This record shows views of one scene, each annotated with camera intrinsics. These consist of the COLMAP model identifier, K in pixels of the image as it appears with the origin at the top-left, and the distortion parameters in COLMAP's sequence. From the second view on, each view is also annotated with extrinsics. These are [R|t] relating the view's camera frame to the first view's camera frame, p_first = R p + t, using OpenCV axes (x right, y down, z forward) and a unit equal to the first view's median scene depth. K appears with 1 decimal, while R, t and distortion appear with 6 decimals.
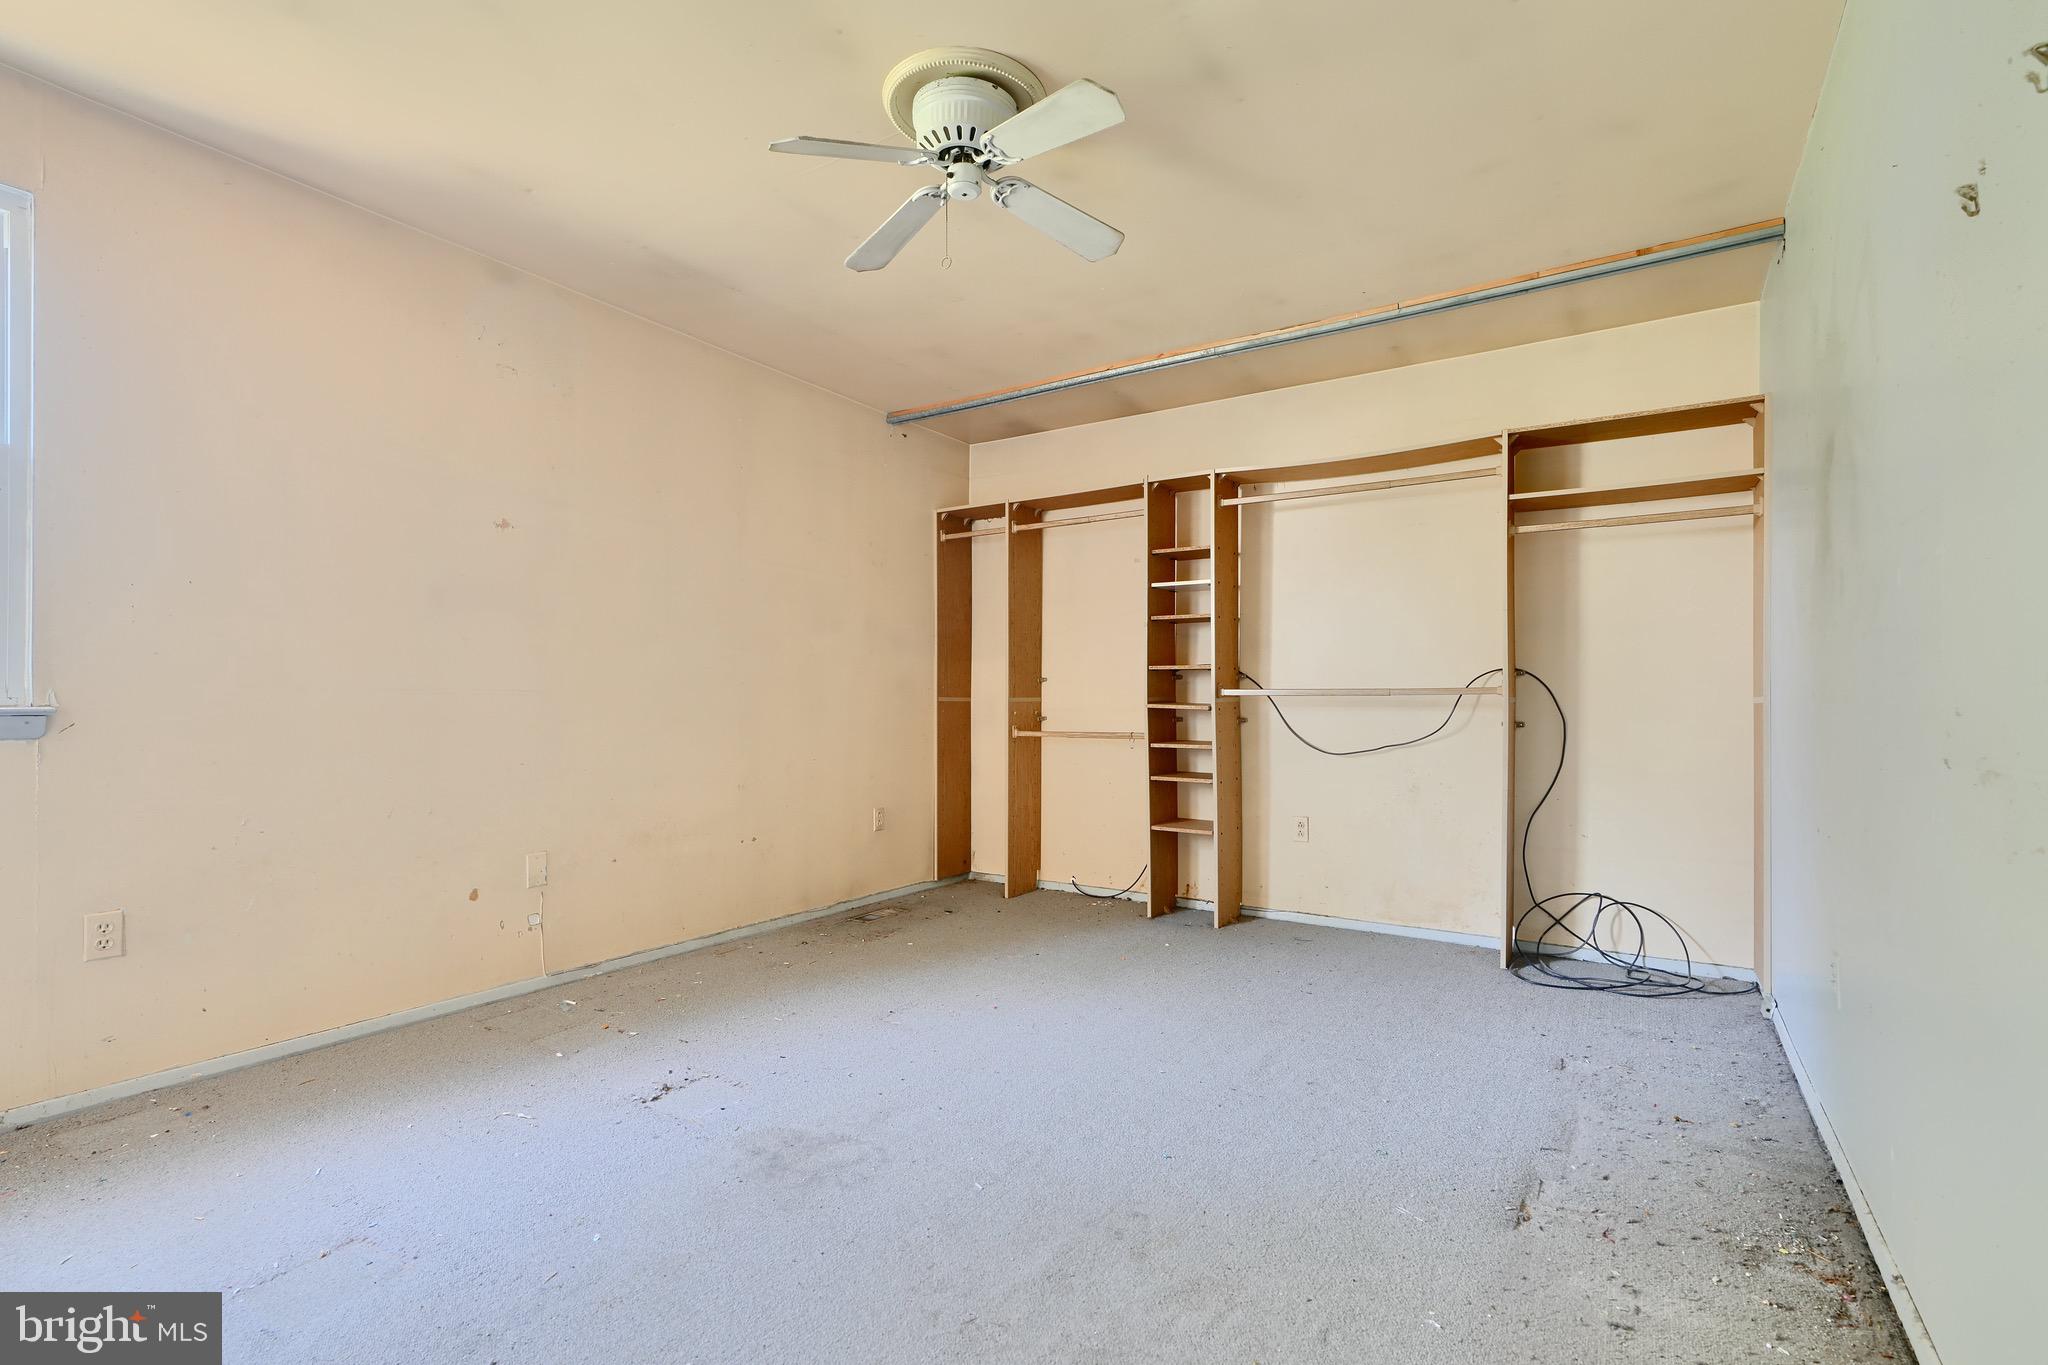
lens RADIAL K [[935.0, 0, 1036.2], [0, 935.0, 691.3], [0, 0, 1]] dist [-0.002077, 0.000202]
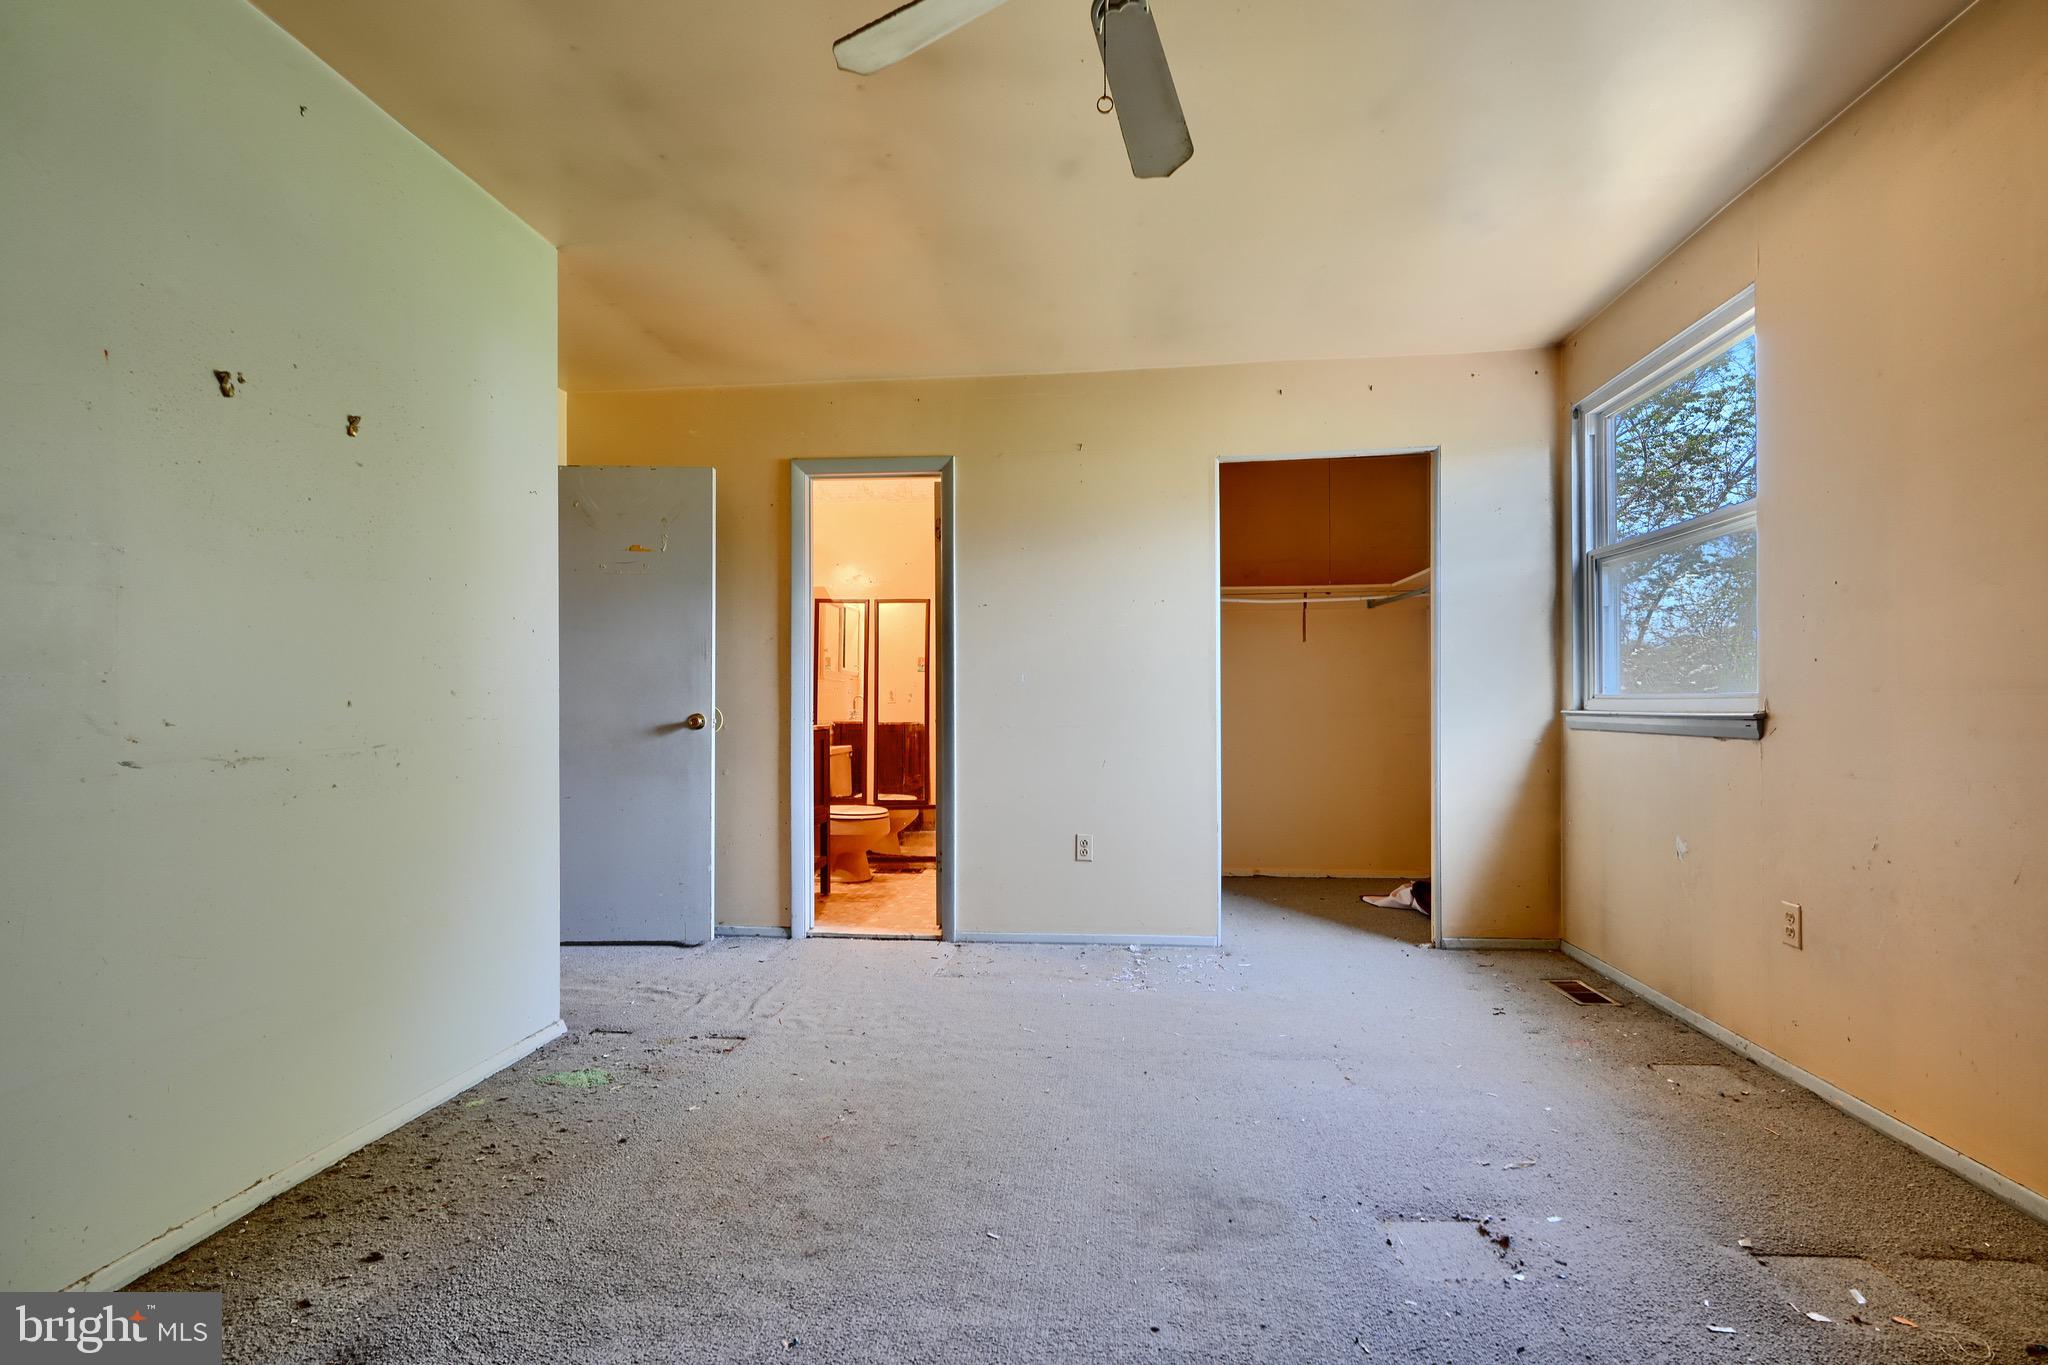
lens RADIAL K [[935.0, 0, 1035.5], [0, 935.0, 692.0], [0, 0, 1]] dist [-0.002077, 0.000202]
pose [[-0.883706, 0.002310, -0.468036, 0.291442], [0.011177, 0.999807, -0.016169, 0.002156], [0.467908, -0.019519, -0.883562, 1.615194]]
